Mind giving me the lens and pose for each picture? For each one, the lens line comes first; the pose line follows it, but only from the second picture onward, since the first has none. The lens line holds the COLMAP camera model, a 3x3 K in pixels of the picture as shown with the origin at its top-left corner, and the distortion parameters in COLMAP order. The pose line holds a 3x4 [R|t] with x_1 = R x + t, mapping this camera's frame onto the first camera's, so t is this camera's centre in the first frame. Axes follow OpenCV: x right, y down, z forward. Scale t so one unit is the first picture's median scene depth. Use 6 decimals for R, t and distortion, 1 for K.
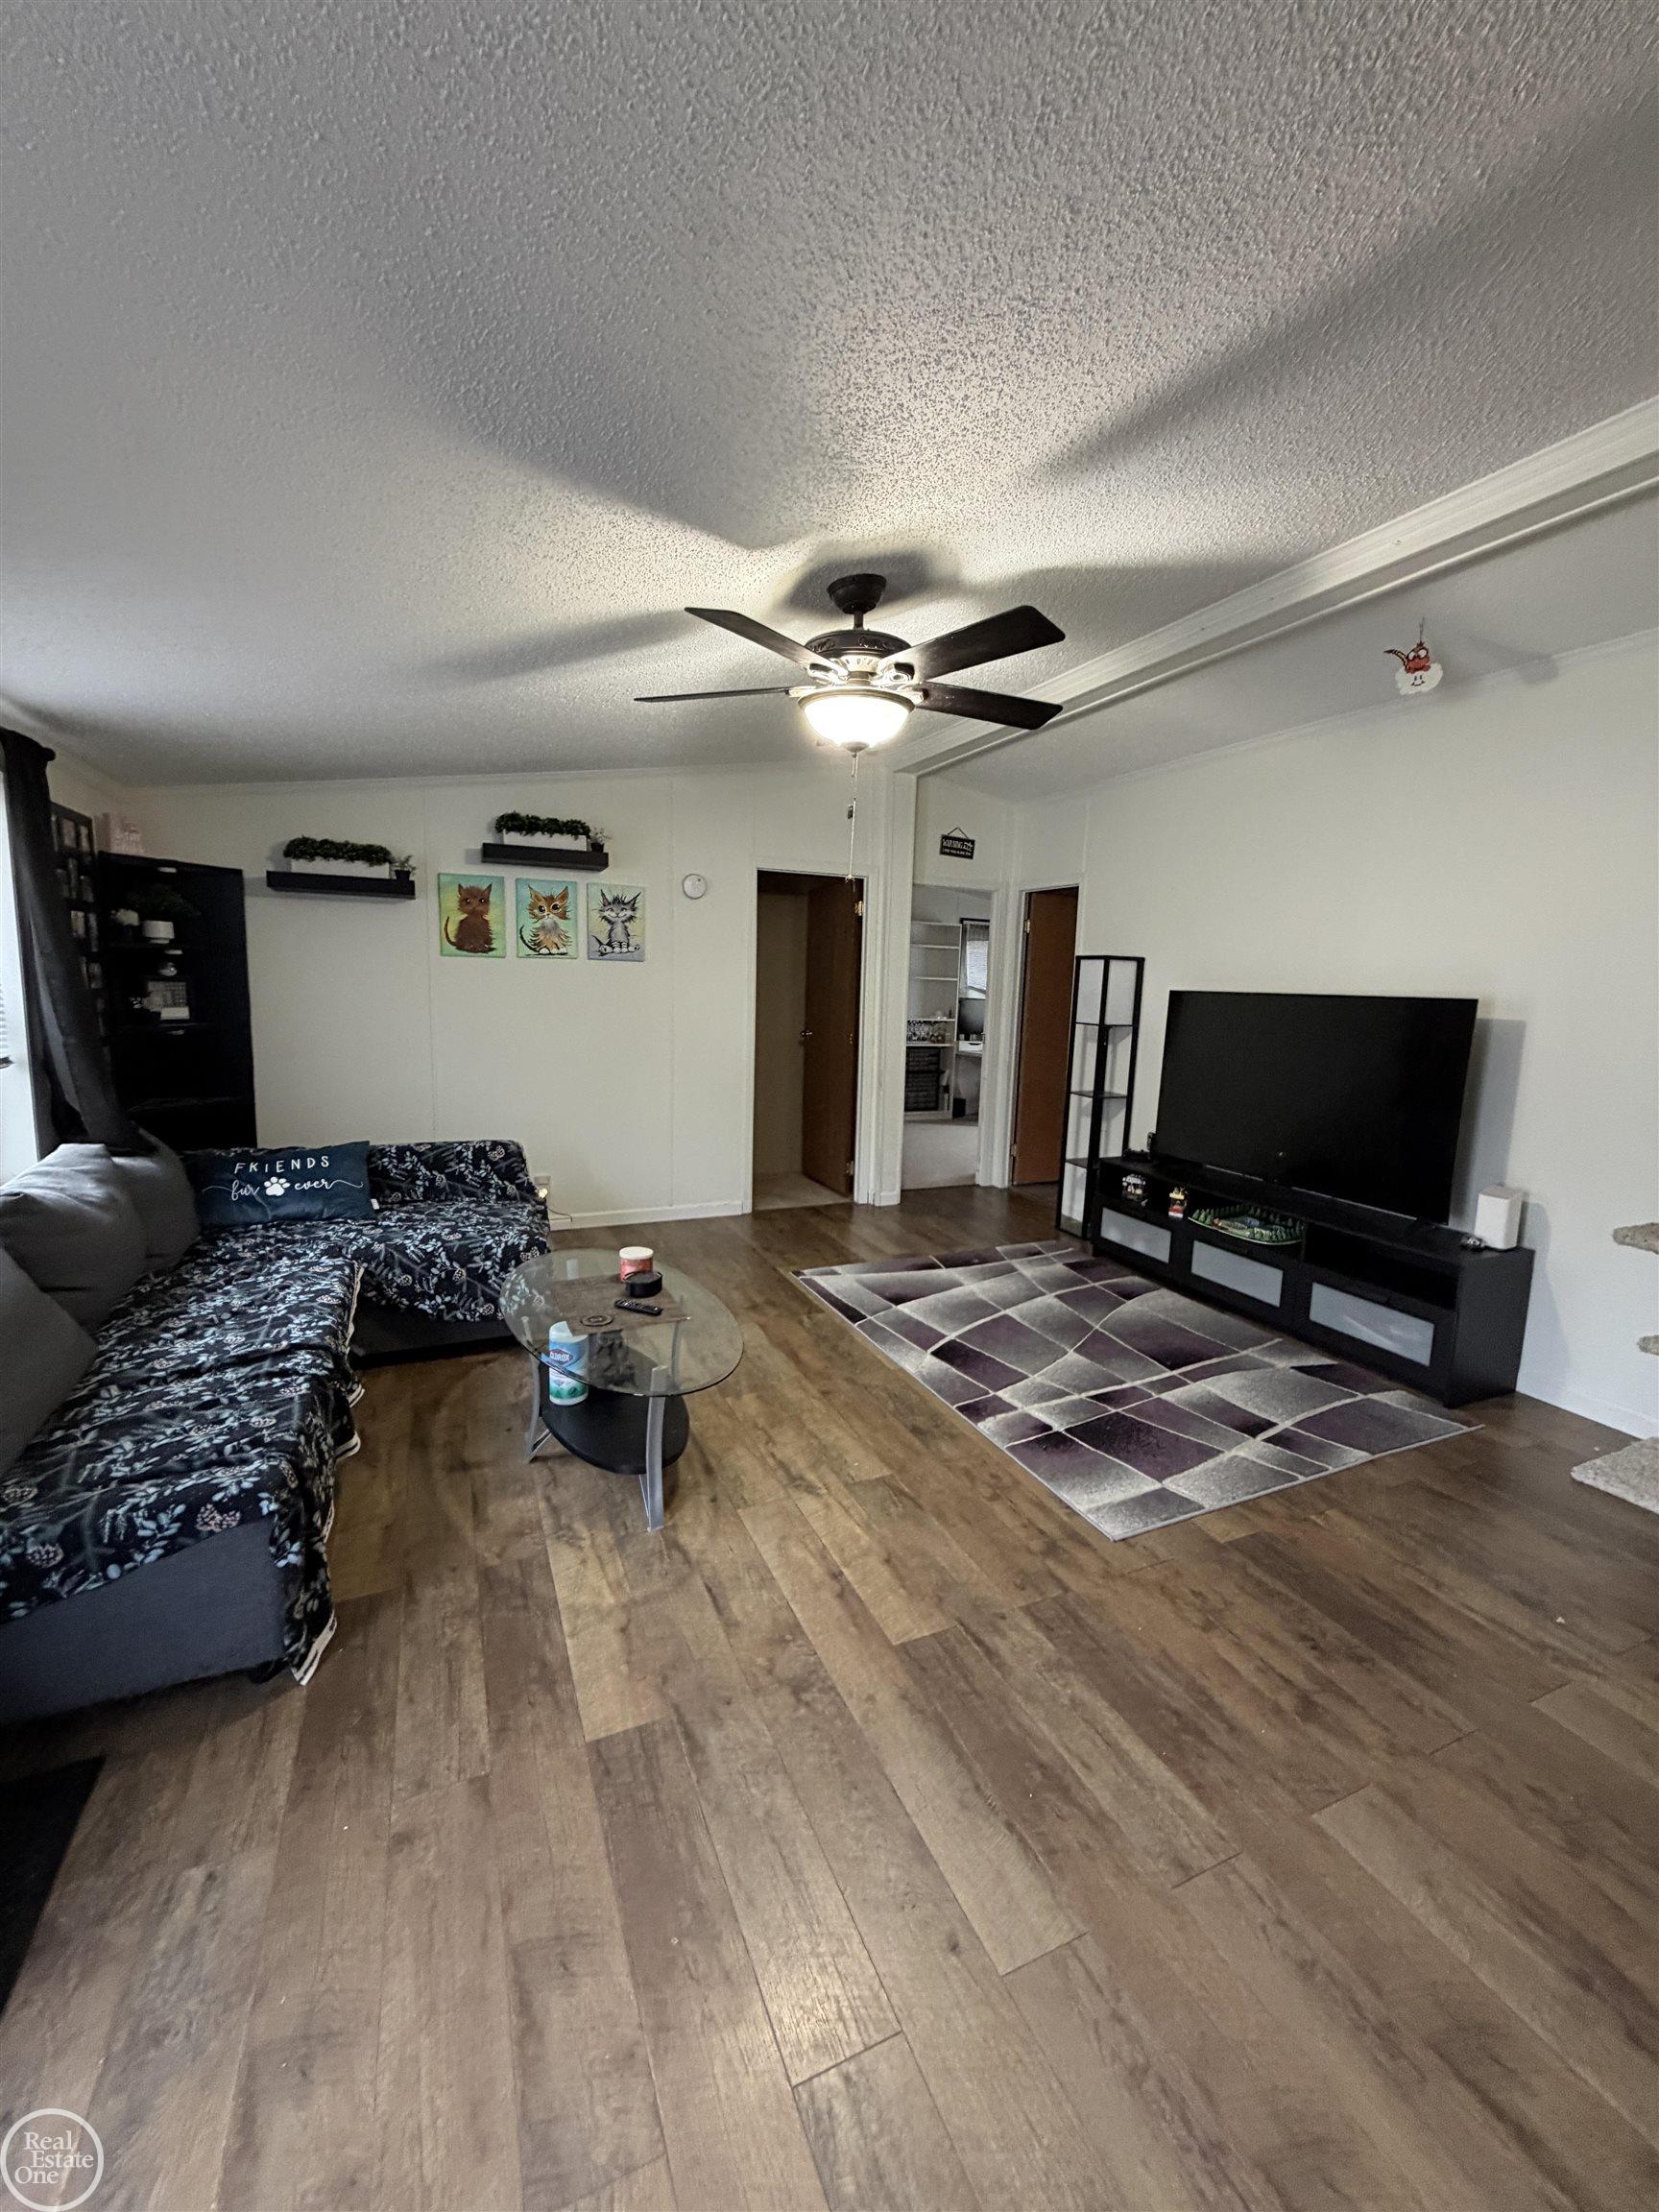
lens RADIAL K [[875.4, 0, 829.5], [0, 875.4, 1106.0], [0, 0, 1]] dist [-0.001000, -0.000019]
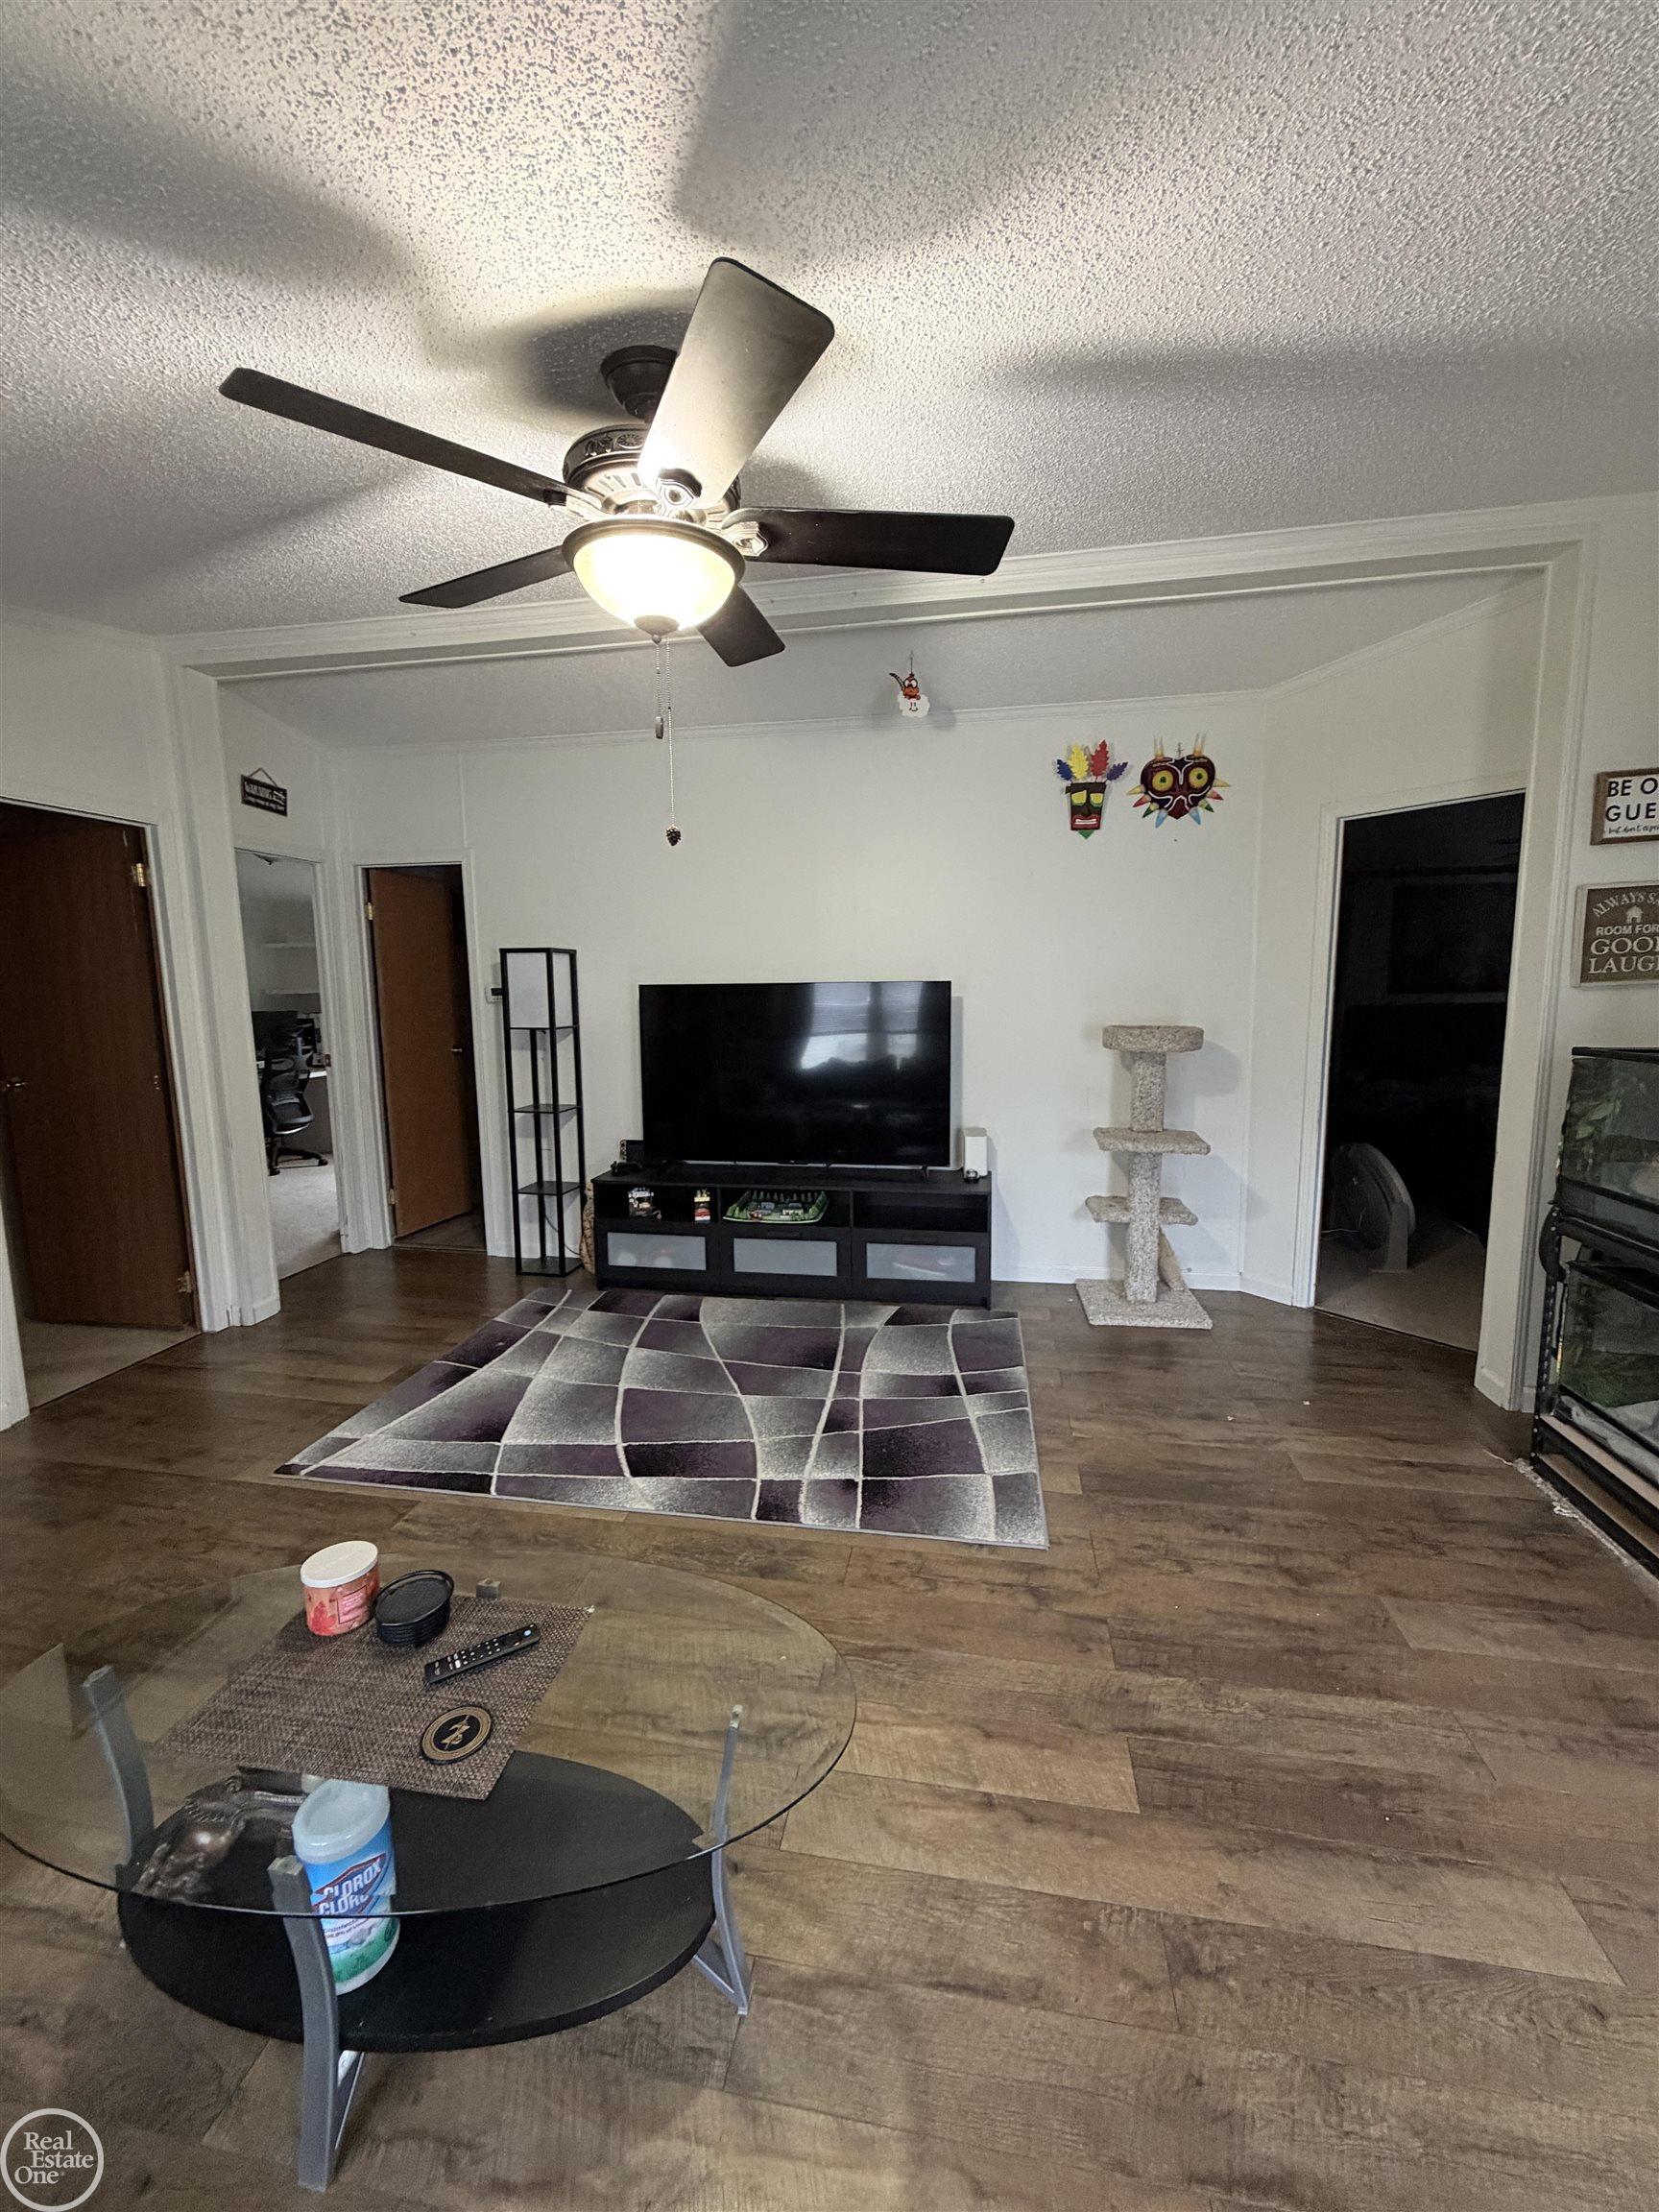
lens RADIAL K [[875.4, 0, 829.5], [0, 875.4, 1106.0], [0, 0, 1]] dist [-0.001000, -0.000019]
pose [[0.565141, -0.150095, 0.811226, -0.304913], [0.145173, 0.986060, 0.081309, -0.058736], [-0.812121, 0.071817, 0.579052, 0.348073]]
